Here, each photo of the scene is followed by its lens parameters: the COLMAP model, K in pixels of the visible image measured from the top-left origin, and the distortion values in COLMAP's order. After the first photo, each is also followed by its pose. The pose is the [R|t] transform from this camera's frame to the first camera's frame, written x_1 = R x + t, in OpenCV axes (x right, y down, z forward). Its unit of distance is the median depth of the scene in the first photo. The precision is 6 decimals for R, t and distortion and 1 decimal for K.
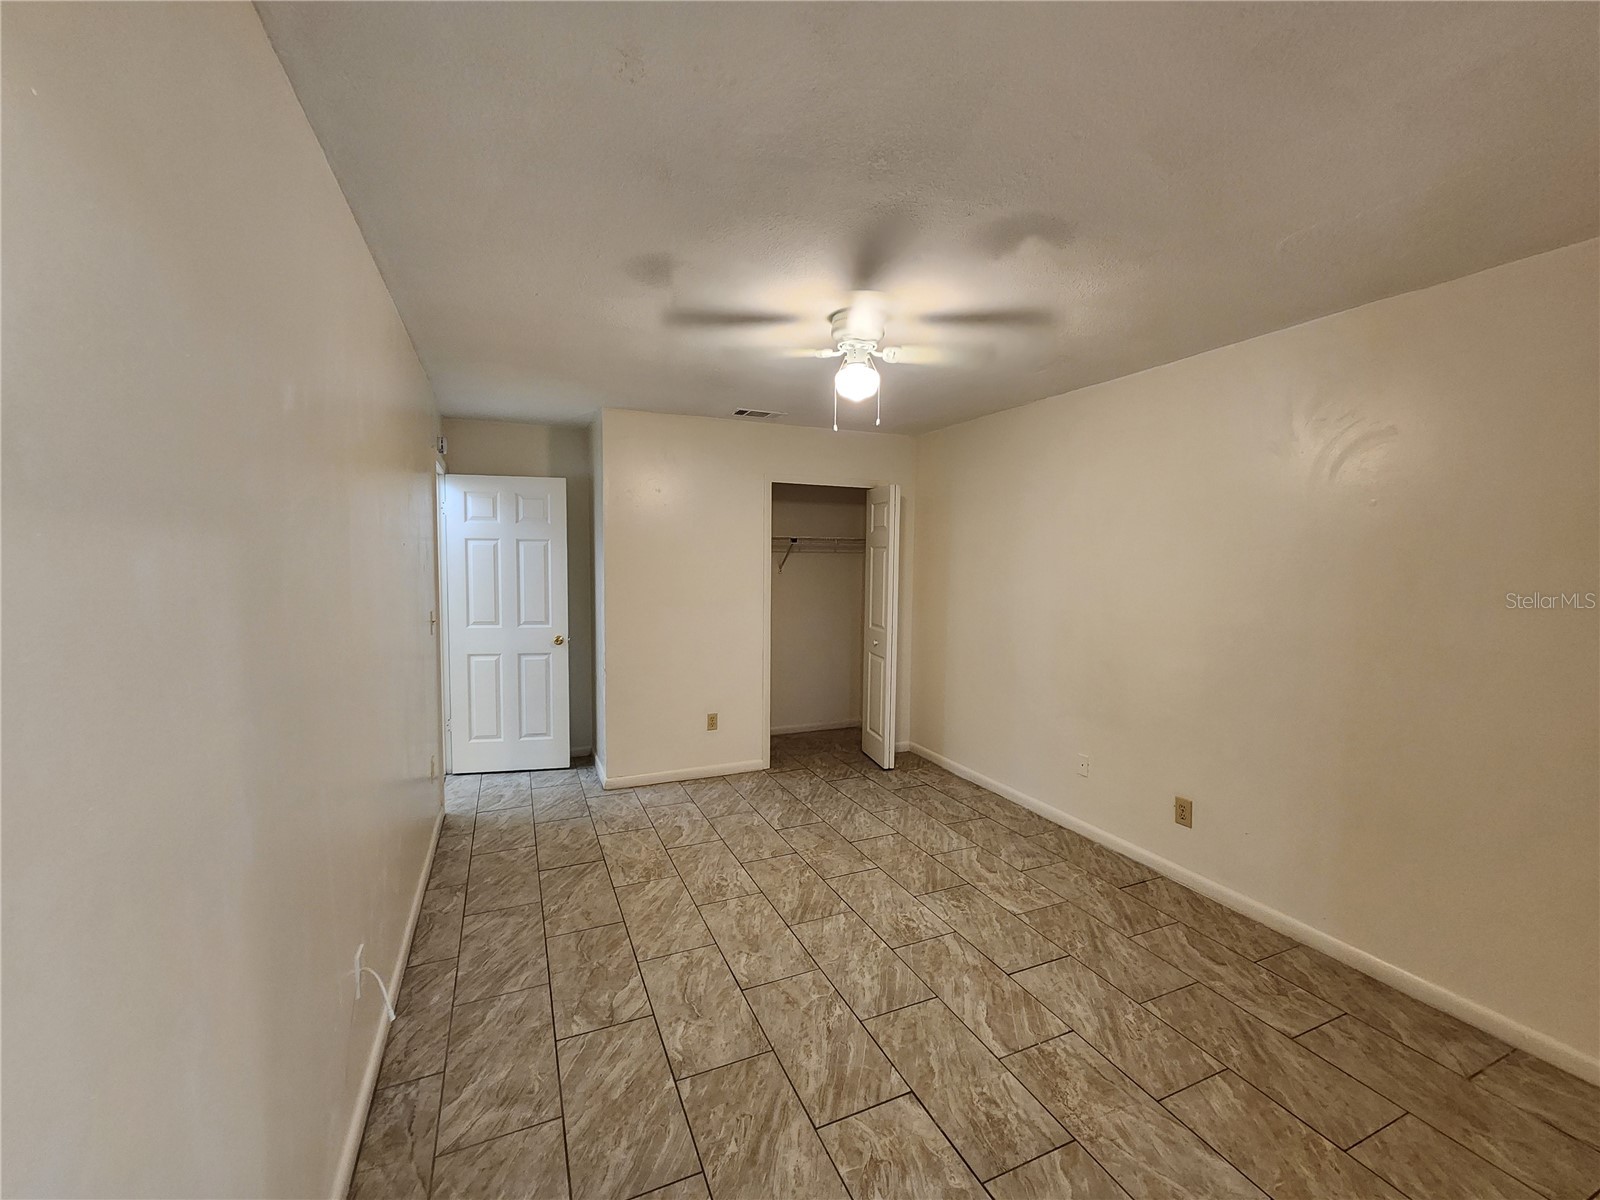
lens RADIAL K [[658.4, 0, 799.8], [0, 658.4, 594.9], [0, 0, 1]] dist [0.000748, 0.000298]
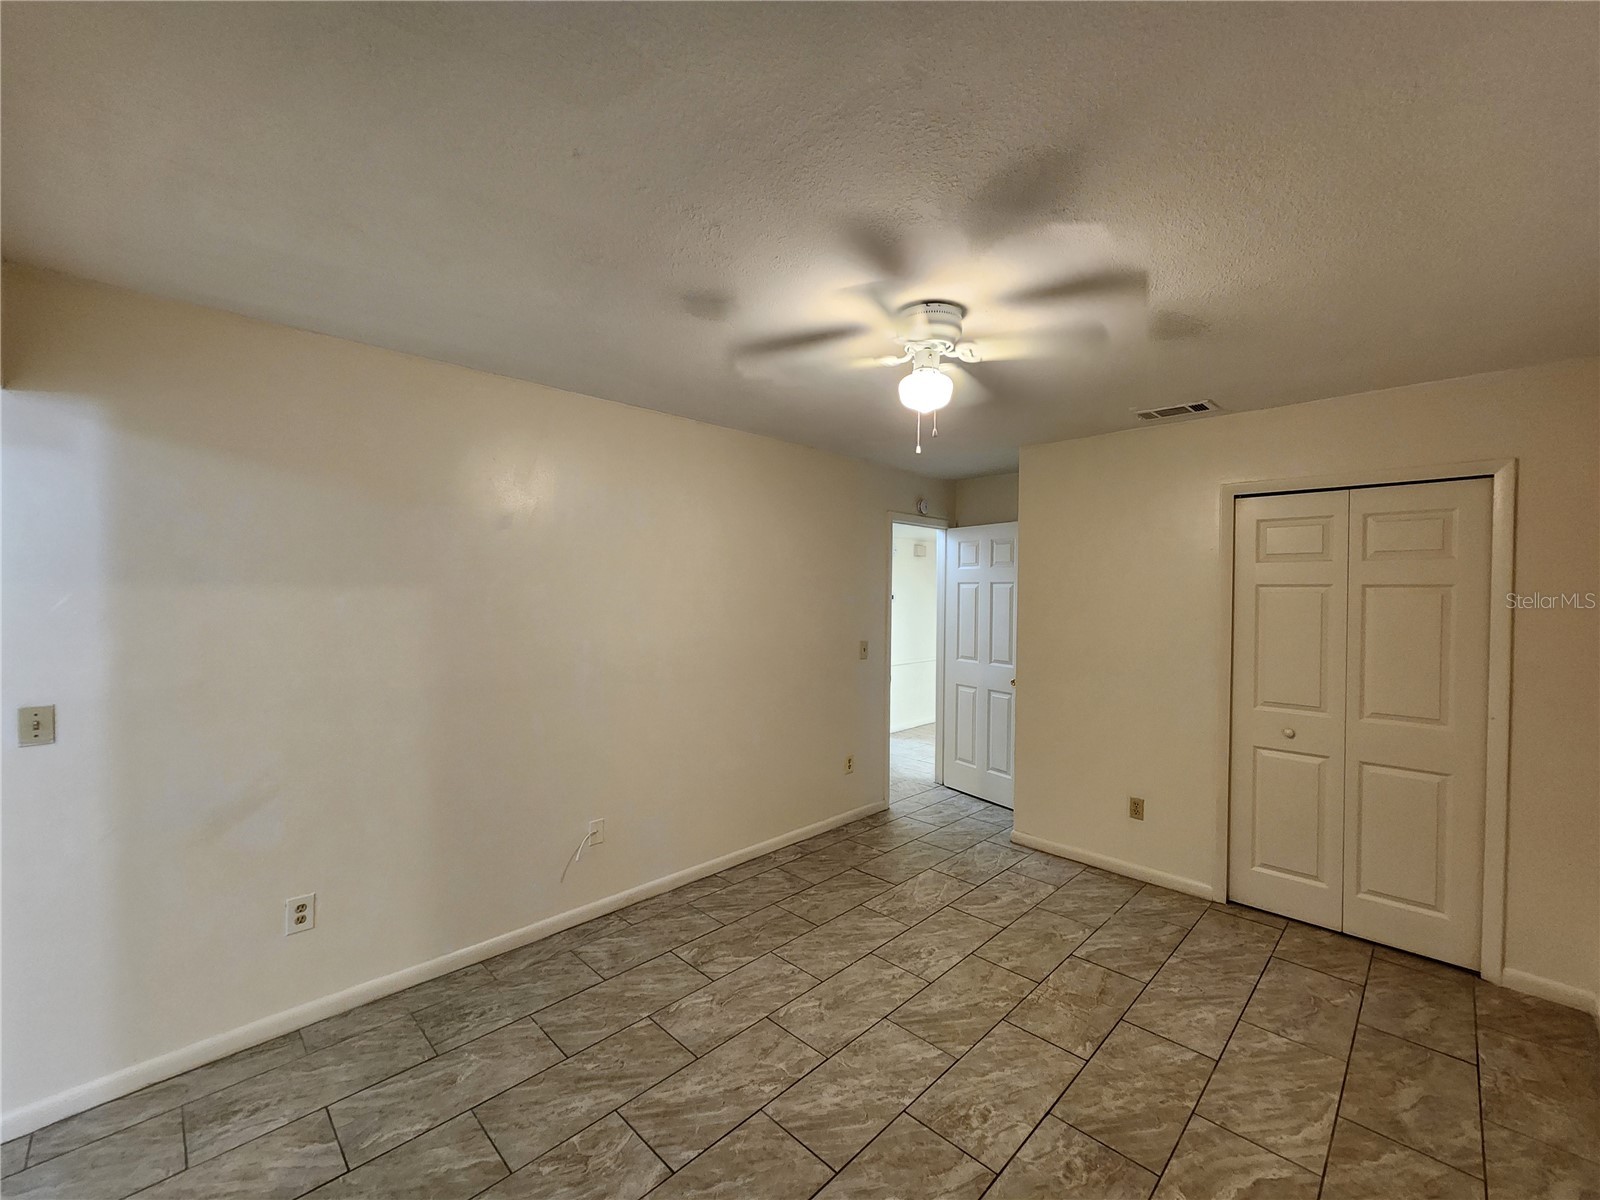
lens RADIAL K [[658.4, 0, 800.1], [0, 658.4, 599.9], [0, 0, 1]] dist [0.000748, 0.000298]
pose [[0.364398, 0.007338, -0.931215, 0.710259], [-0.058604, 0.998168, -0.015067, -0.034044], [0.929398, 0.060063, 0.364160, 0.502840]]
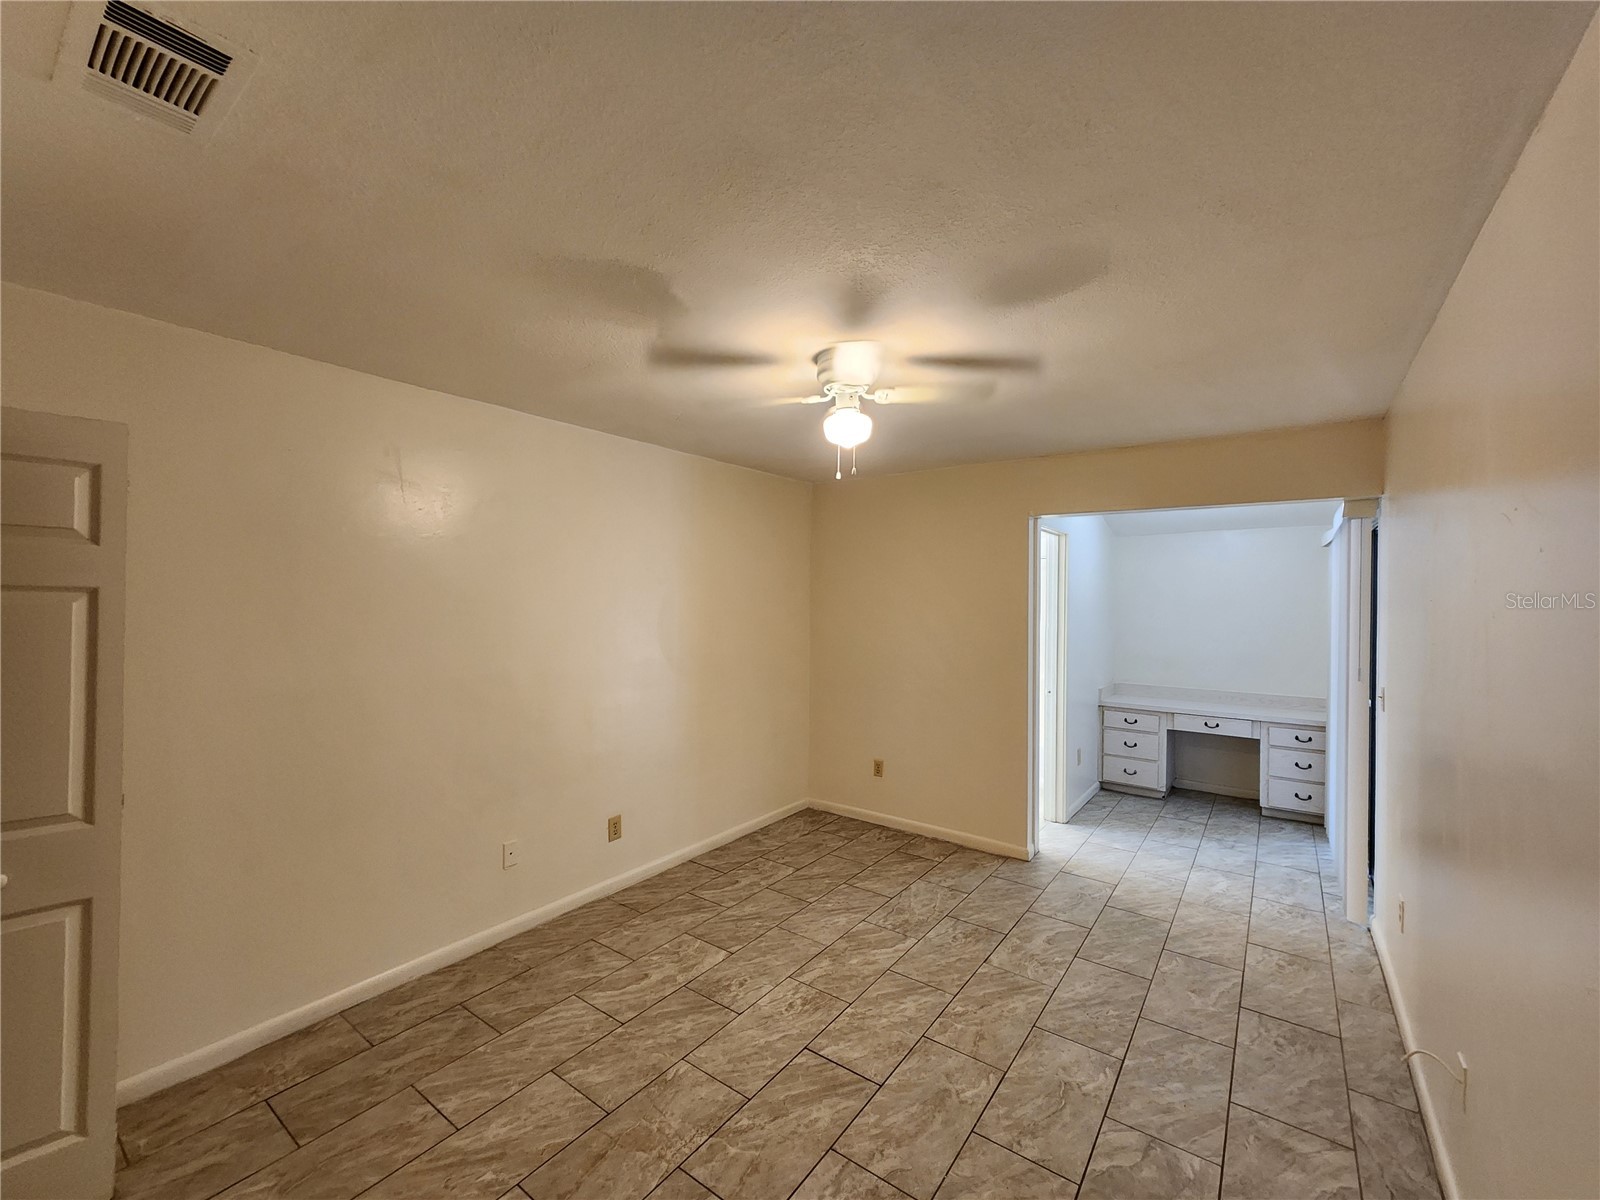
lens RADIAL K [[658.4, 0, 799.1], [0, 658.4, 601.8], [0, 0, 1]] dist [0.000748, 0.000298]
pose [[-0.497948, -0.016891, 0.867042, -0.602652], [0.037722, 0.998442, 0.041115, -0.106561], [-0.866386, 0.053180, -0.496535, 1.352120]]
